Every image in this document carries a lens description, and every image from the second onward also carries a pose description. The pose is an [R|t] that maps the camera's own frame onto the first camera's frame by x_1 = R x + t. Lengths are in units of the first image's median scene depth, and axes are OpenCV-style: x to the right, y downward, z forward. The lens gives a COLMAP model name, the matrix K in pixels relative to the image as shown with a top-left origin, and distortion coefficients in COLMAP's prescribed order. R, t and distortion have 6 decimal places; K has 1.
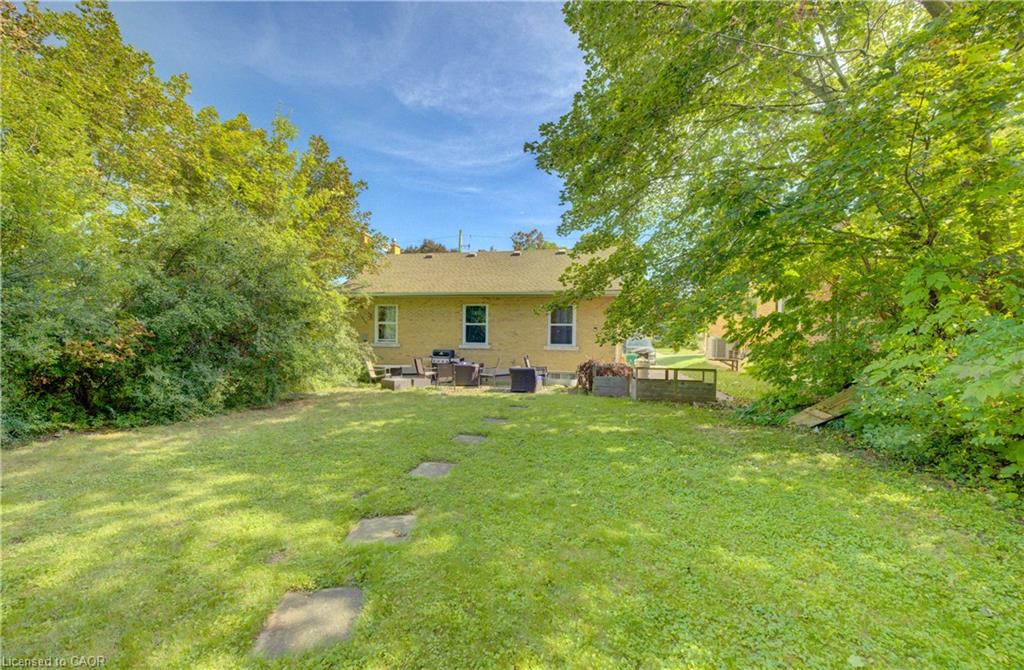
lens RADIAL K [[409.4, 0, 521.3], [0, 409.4, 340.0], [0, 0, 1]] dist [0.007564, 0.002257]
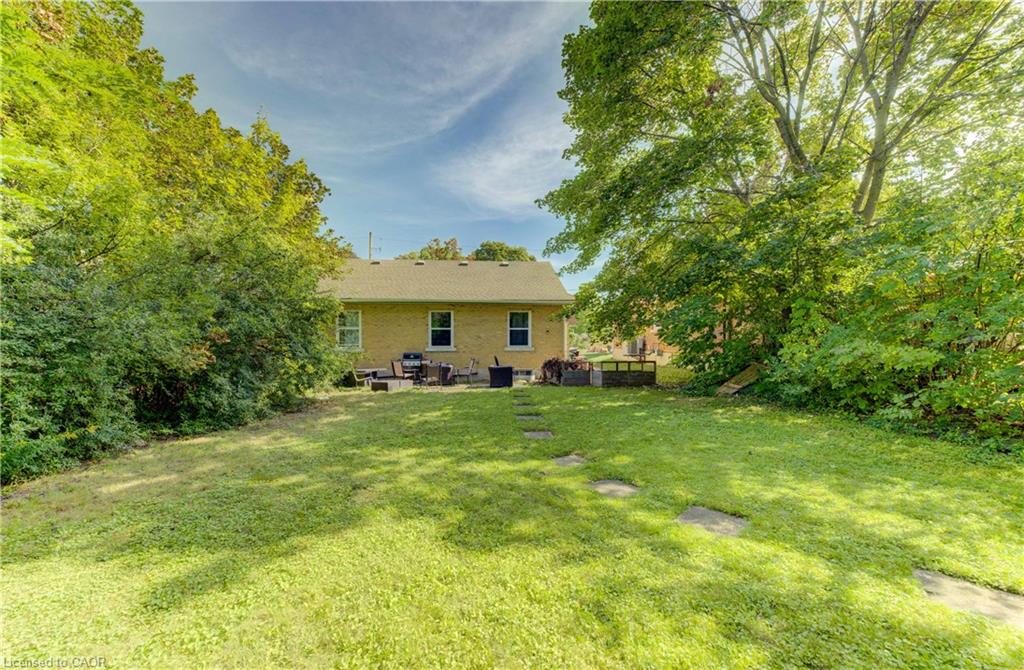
lens RADIAL K [[409.4, 0, 532.4], [0, 409.4, 340.1], [0, 0, 1]] dist [0.007564, 0.002257]
pose [[0.946440, -0.015251, 0.322521, -0.345335], [0.017651, 0.999834, -0.004519, 0.001247], [-0.322398, 0.009970, 0.946552, -0.153771]]
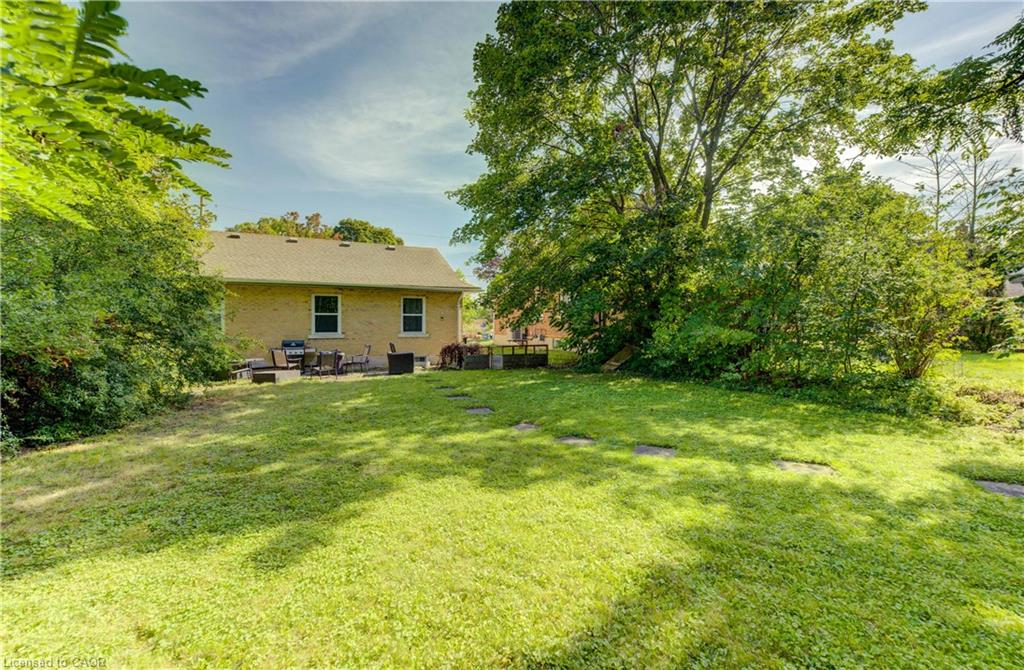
lens RADIAL K [[409.4, 0, 541.9], [0, 409.4, 325.9], [0, 0, 1]] dist [0.007564, 0.002257]
pose [[0.770036, -0.014625, 0.637833, -0.514774], [0.019194, 0.999816, -0.000248, 0.001529], [-0.637712, 0.012433, 0.770175, -0.167300]]
